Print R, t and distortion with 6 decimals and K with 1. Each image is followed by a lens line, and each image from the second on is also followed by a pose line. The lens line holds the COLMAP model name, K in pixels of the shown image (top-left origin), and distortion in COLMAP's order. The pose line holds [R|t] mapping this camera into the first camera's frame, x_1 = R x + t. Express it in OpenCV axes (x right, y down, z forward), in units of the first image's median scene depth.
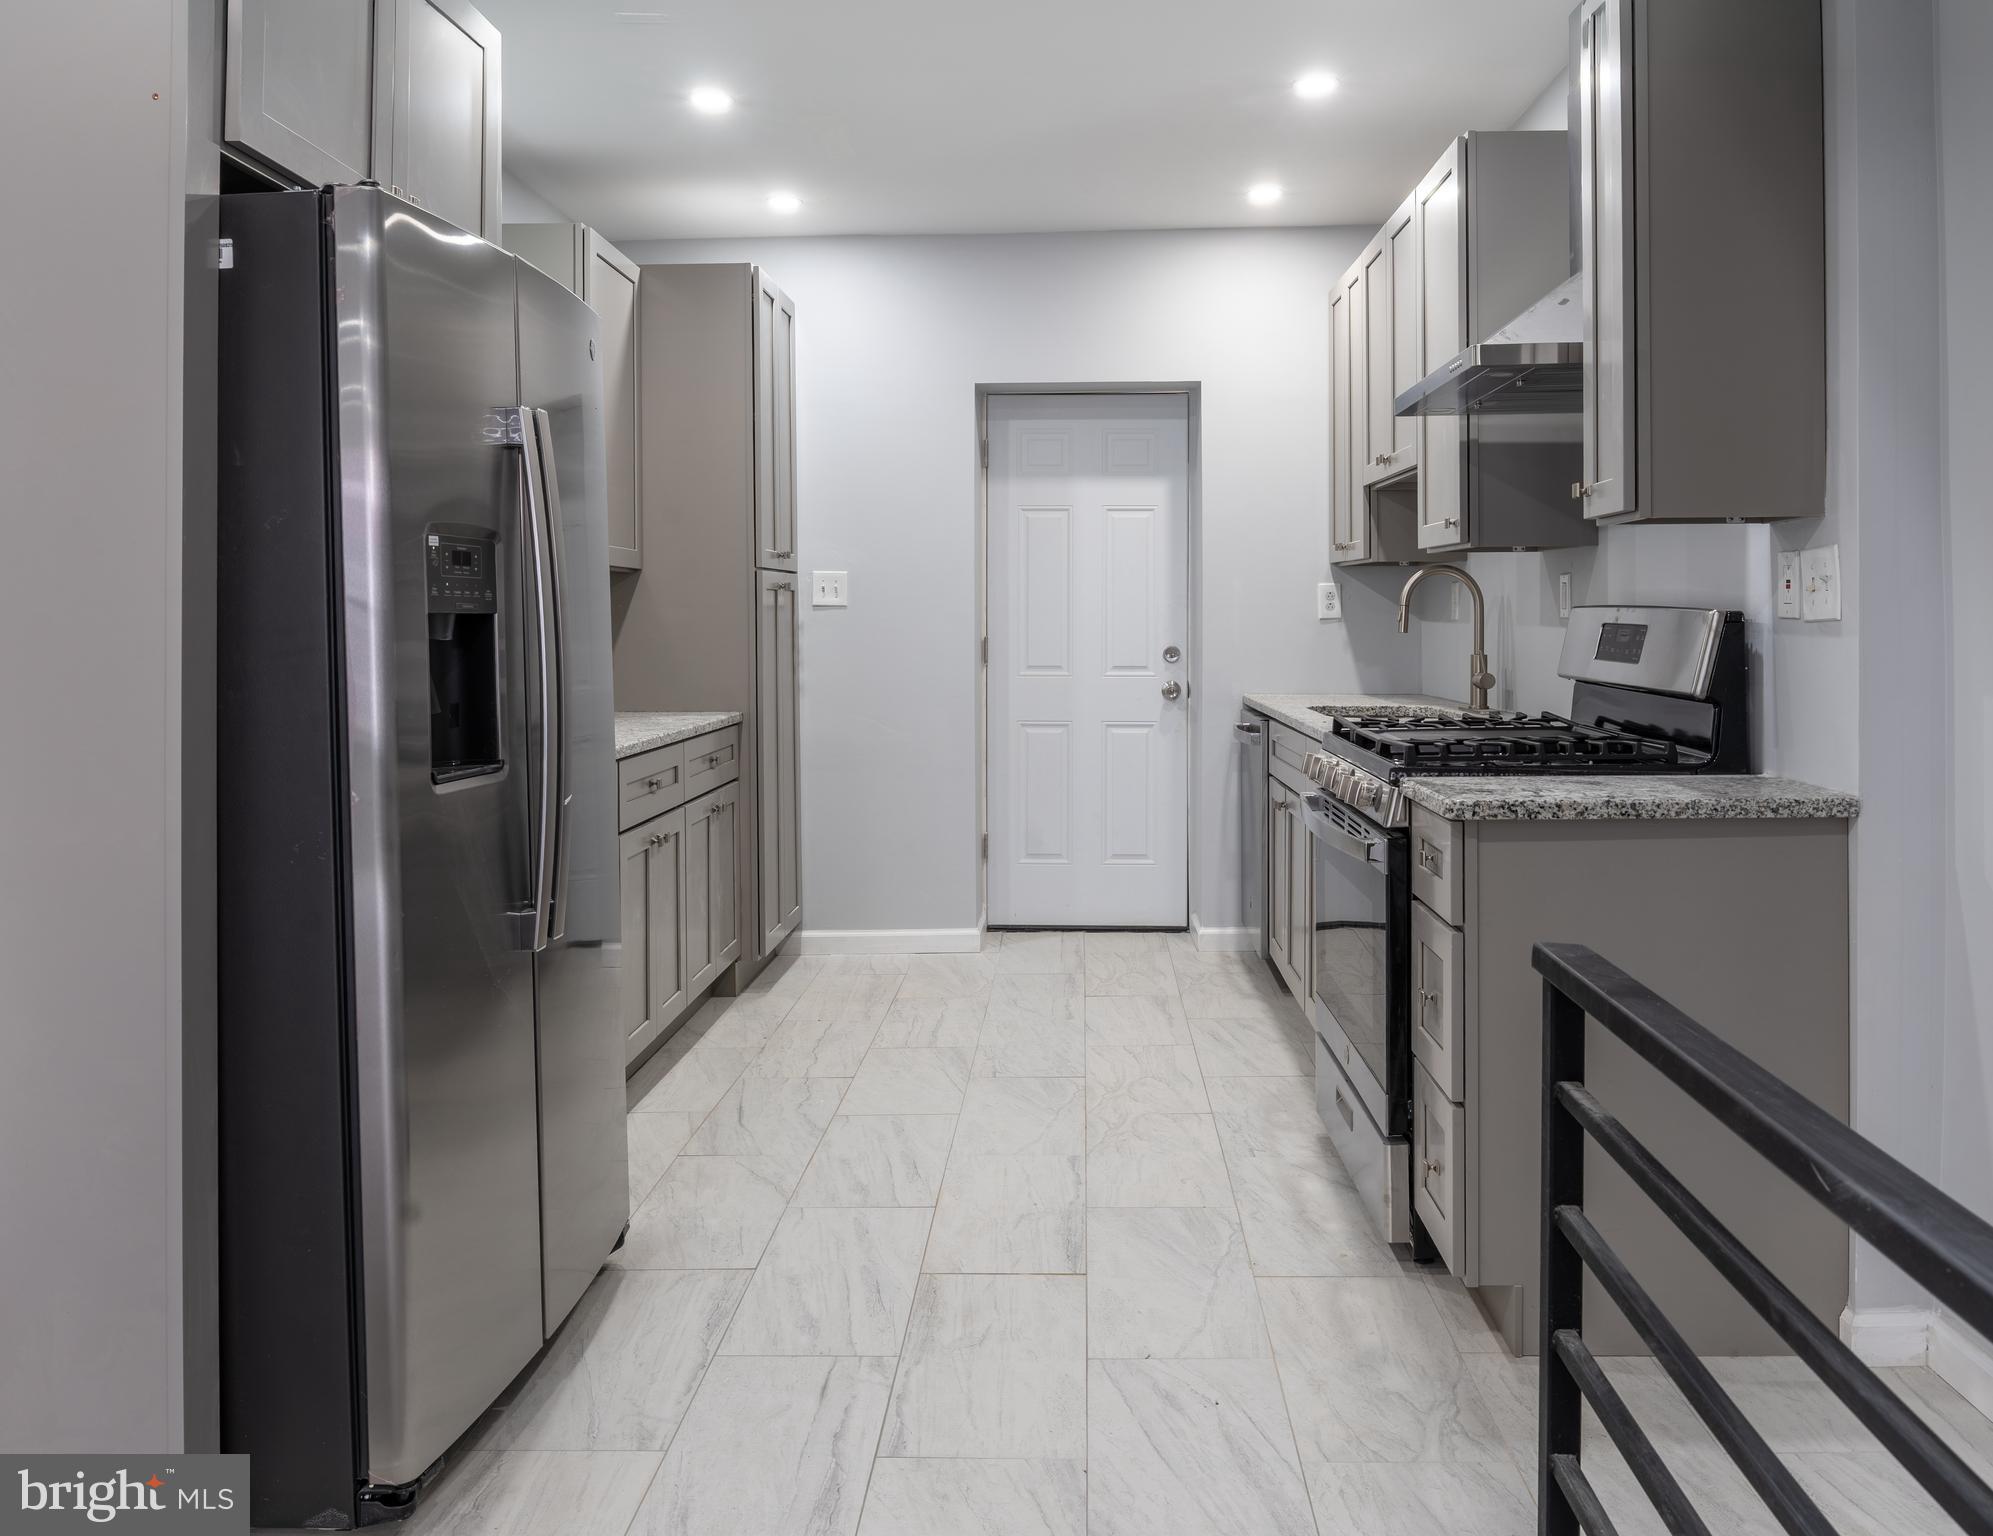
lens RADIAL K [[1603.3, 0, 998.6], [0, 1603.3, 687.4], [0, 0, 1]] dist [0.004038, 0.002848]
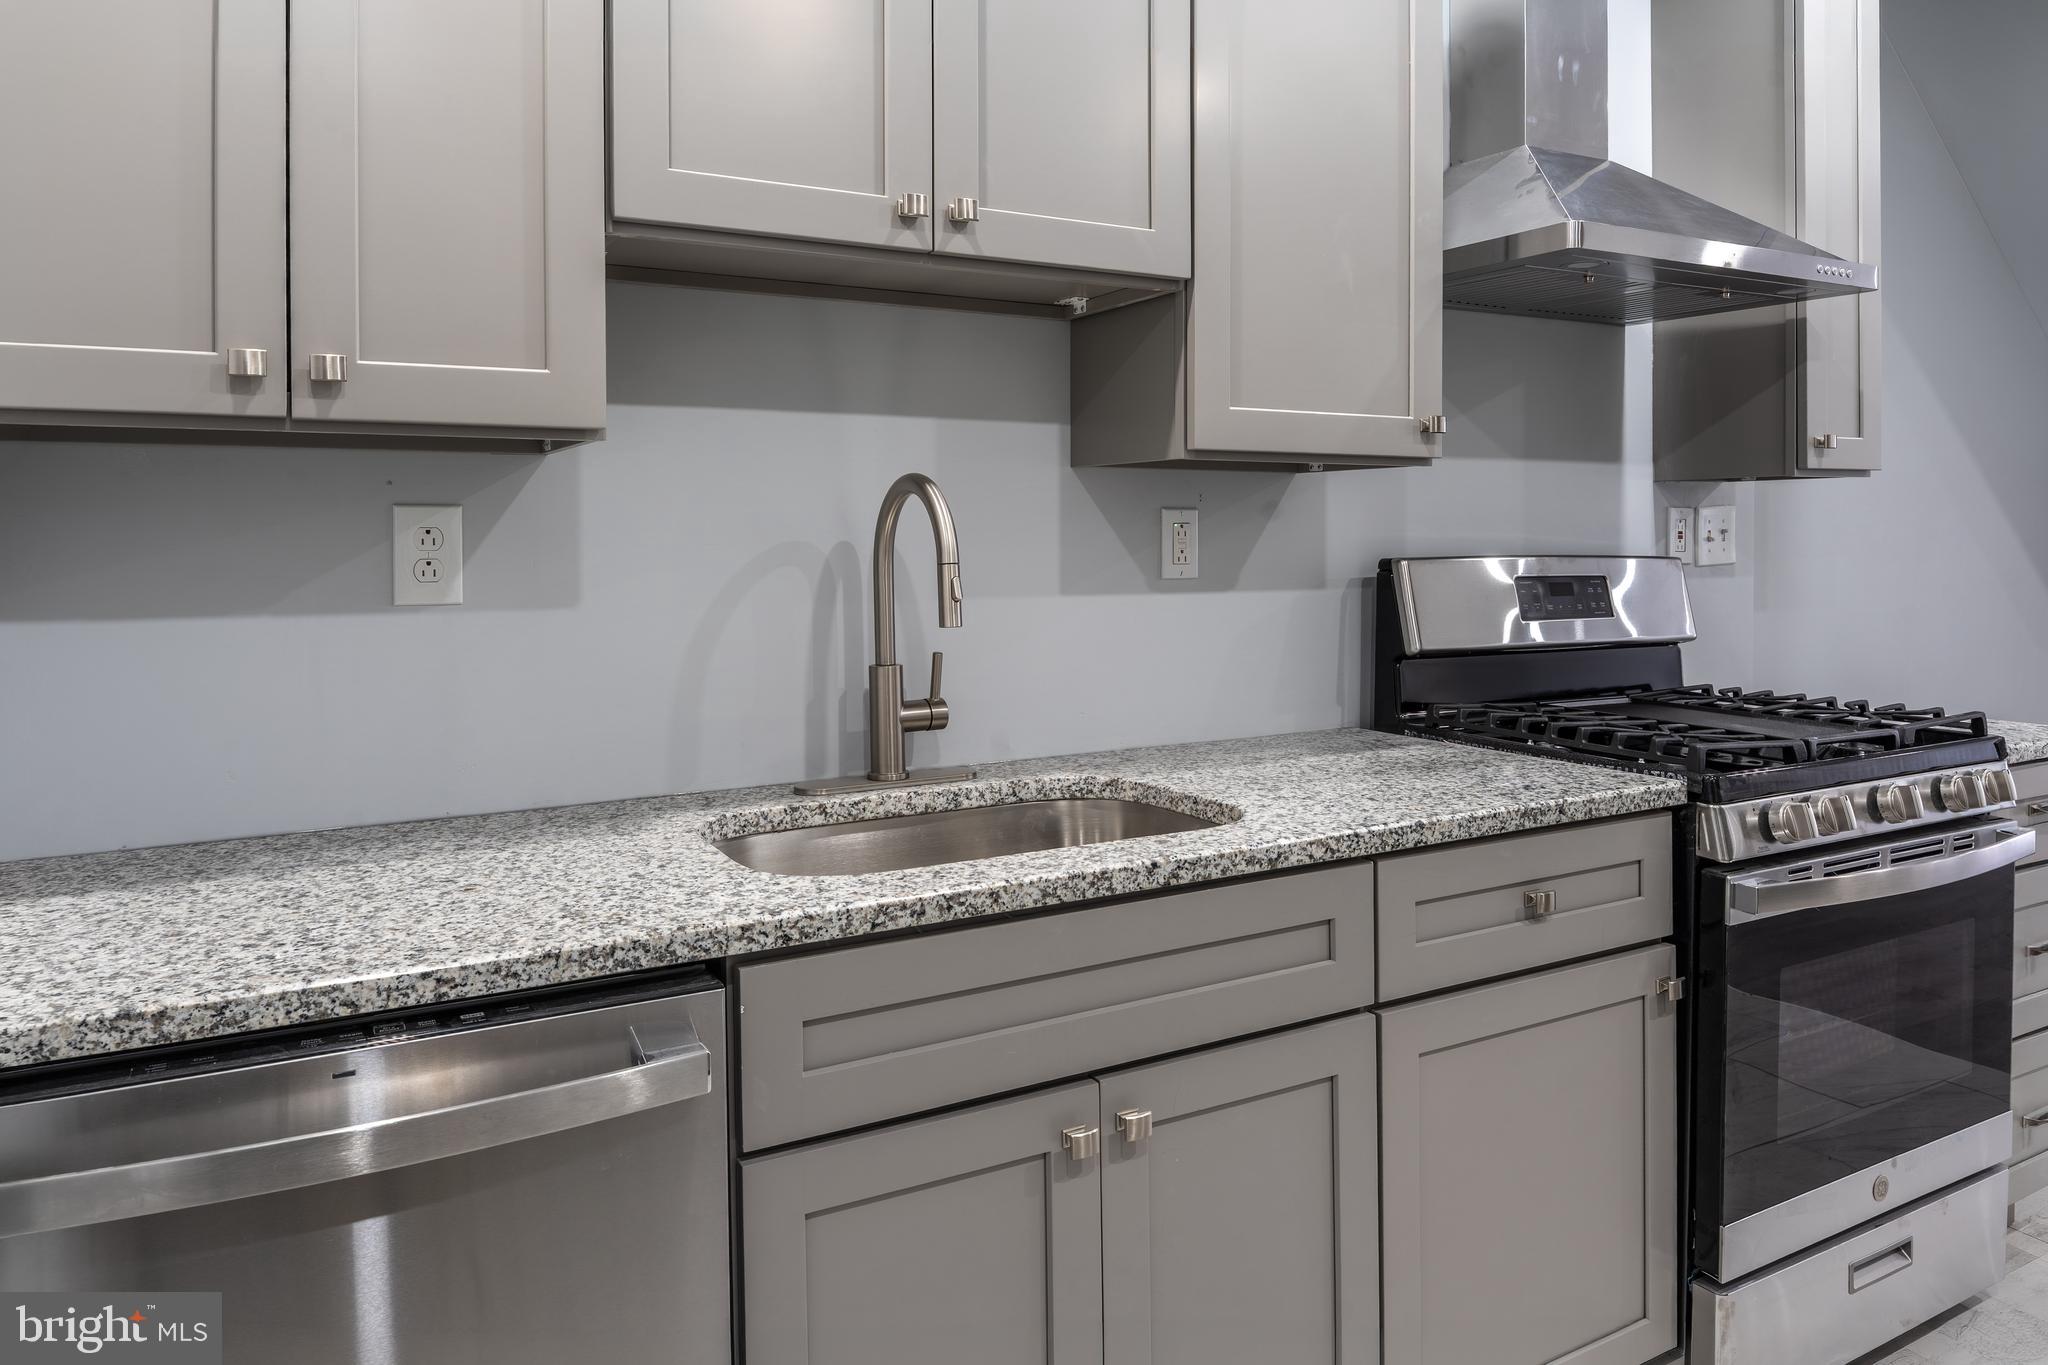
lens RADIAL K [[1400.5, 0, 1024.6], [0, 1400.5, 561.7], [0, 0, 1]] dist [-0.005493, -0.002134]
pose [[-0.531243, -0.003322, 0.847213, -0.069304], [0.050008, 0.998126, 0.035271, -0.058244], [-0.845742, 0.061105, -0.530082, 1.081855]]
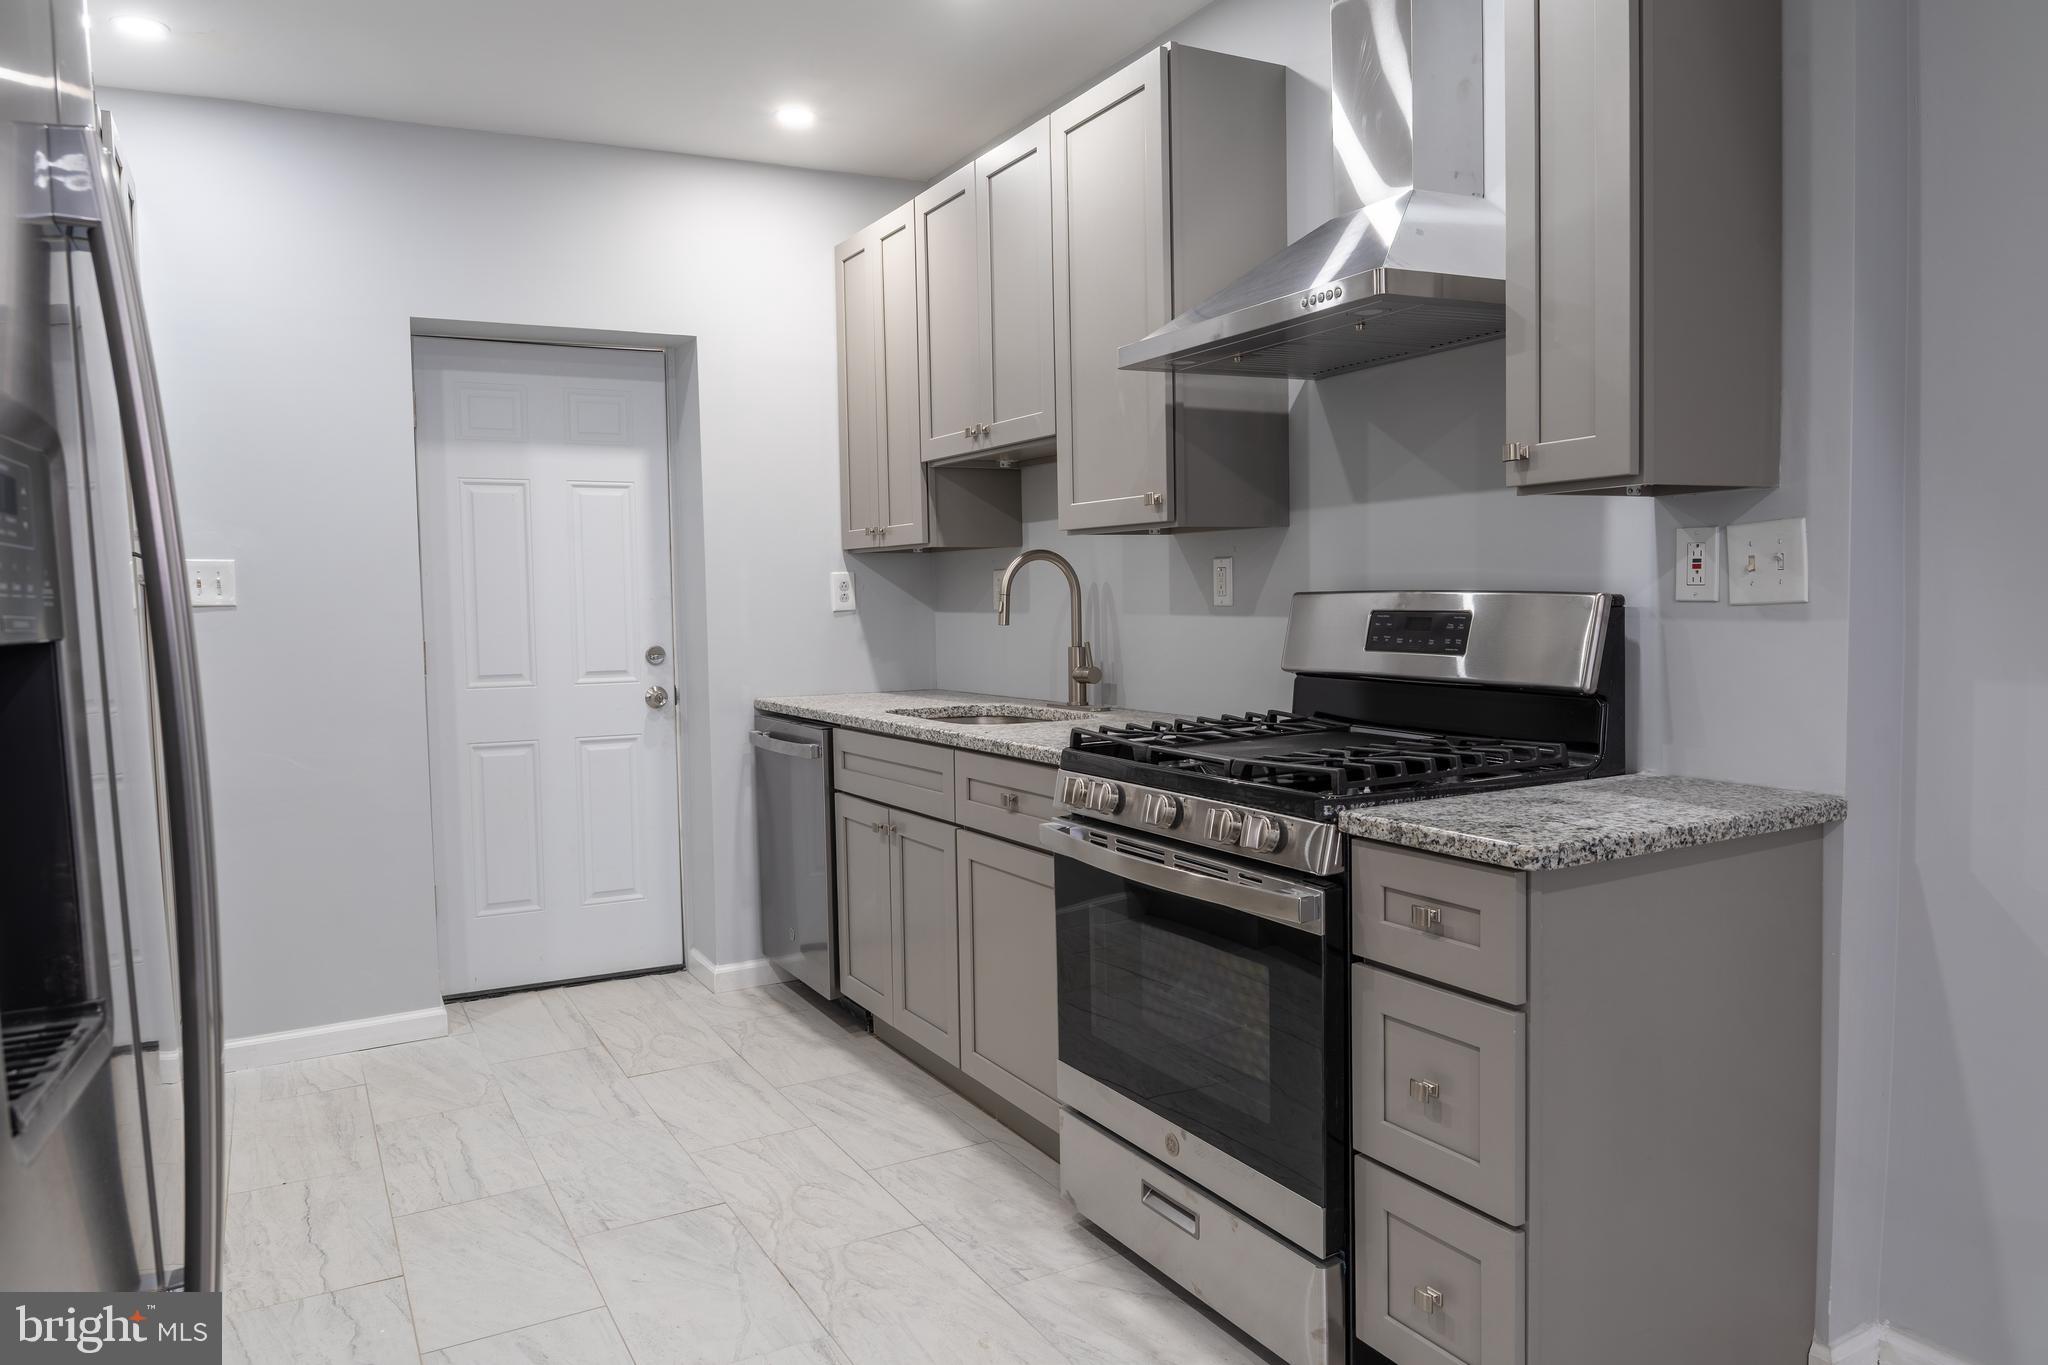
lens RADIAL K [[1423.2, 0, 1024.5], [0, 1423.2, 710.8], [0, 0, 1]] dist [-0.014177, -0.003162]
pose [[0.855899, -0.053747, 0.514343, -0.138624], [0.039145, 0.998464, 0.039196, -0.015415], [-0.515660, -0.013414, 0.856688, 0.282425]]
